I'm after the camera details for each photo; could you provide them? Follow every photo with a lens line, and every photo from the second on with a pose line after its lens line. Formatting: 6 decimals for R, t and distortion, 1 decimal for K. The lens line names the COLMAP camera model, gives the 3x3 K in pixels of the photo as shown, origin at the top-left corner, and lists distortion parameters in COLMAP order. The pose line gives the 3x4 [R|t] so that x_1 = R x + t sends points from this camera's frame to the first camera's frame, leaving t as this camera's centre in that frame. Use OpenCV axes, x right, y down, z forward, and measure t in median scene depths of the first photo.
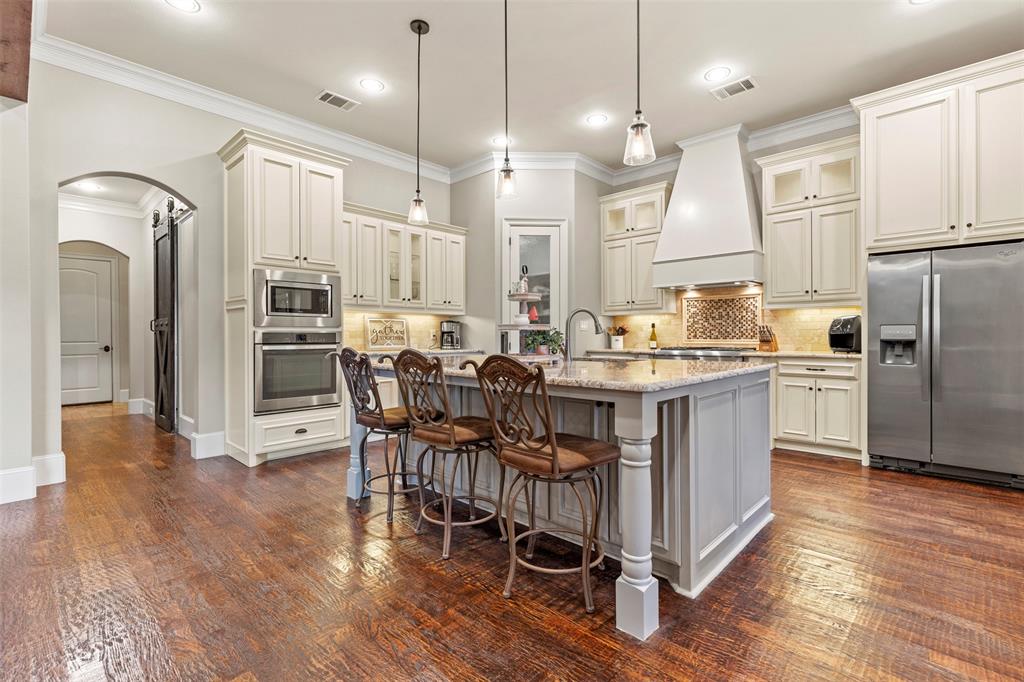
lens RADIAL K [[463.3, 0, 516.6], [0, 463.3, 340.1], [0, 0, 1]] dist [0.006075, -0.001601]
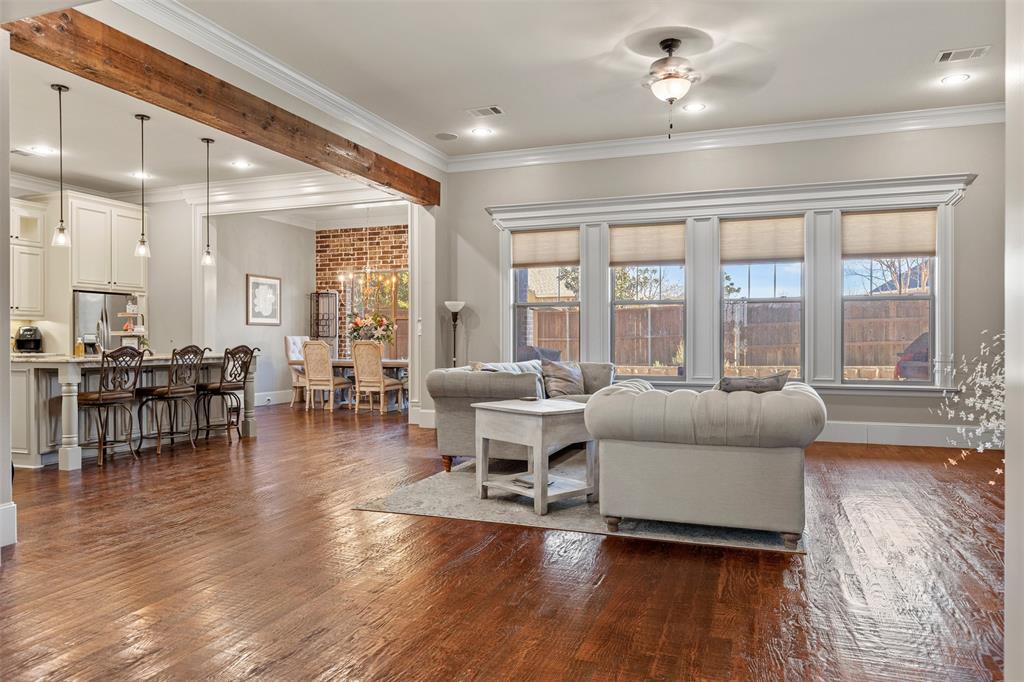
lens RADIAL K [[696.6, 0, 517.1], [0, 696.6, 340.2], [0, 0, 1]] dist [0.007684, -0.001742]
pose [[-0.390016, 0.005237, 0.920793, -1.449449], [0.013853, 0.999904, 0.000180, 0.007069], [-0.920704, 0.012826, -0.390052, 0.374585]]
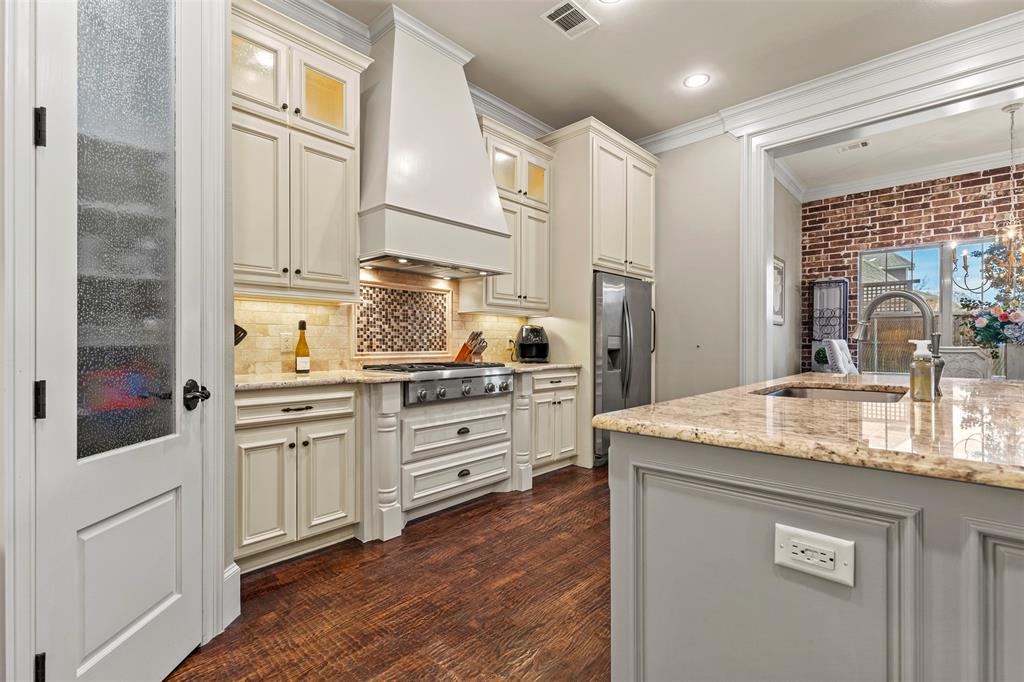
lens RADIAL K [[463.3, 0, 517.1], [0, 463.3, 343.5], [0, 0, 1]] dist [0.006075, -0.001601]
pose [[-0.014964, 0.005862, 0.999871, -0.218317], [0.011222, 0.999921, -0.005695, -0.007123], [-0.999825, 0.011135, -0.015028, 0.840666]]
